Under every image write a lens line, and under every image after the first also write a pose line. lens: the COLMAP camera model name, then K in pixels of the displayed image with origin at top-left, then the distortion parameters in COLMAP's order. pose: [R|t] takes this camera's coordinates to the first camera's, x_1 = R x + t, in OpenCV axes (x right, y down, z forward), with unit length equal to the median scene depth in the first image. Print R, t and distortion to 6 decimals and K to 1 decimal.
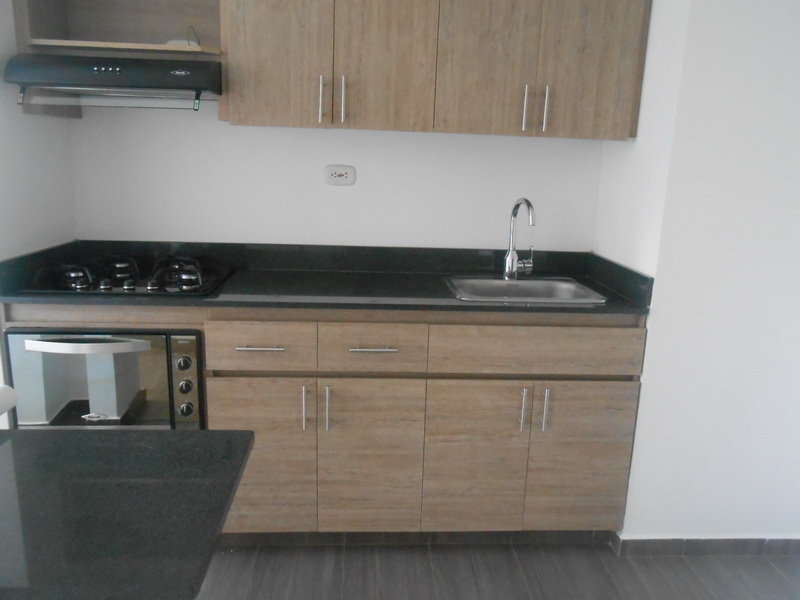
lens RADIAL K [[619.2, 0, 396.3], [0, 619.2, 296.9], [0, 0, 1]] dist [-0.036946, 0.057973]
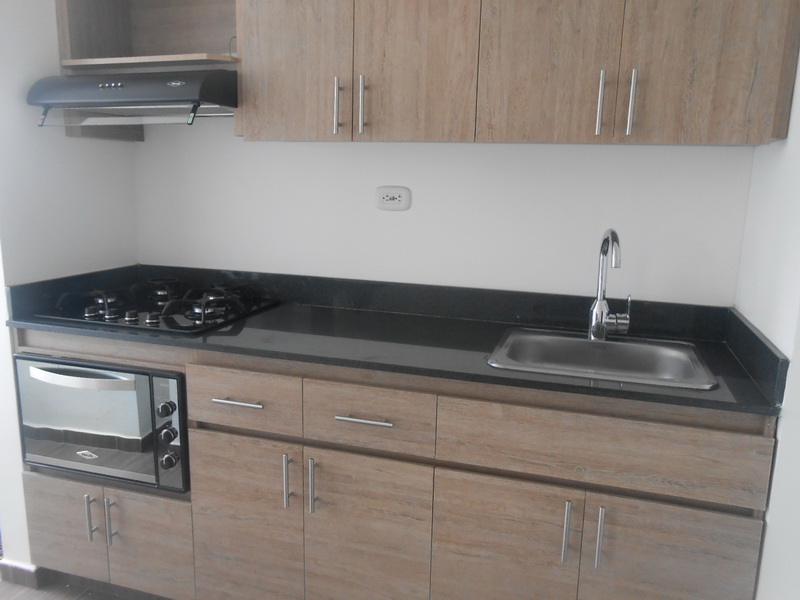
lens RADIAL K [[619.2, 0, 395.3], [0, 619.2, 300.4], [0, 0, 1]] dist [-0.036946, 0.057973]
pose [[0.934763, 0.055853, -0.350853, 0.252349], [-0.068088, 0.997423, -0.022621, -0.048288], [0.348685, 0.045035, 0.936157, 0.267027]]
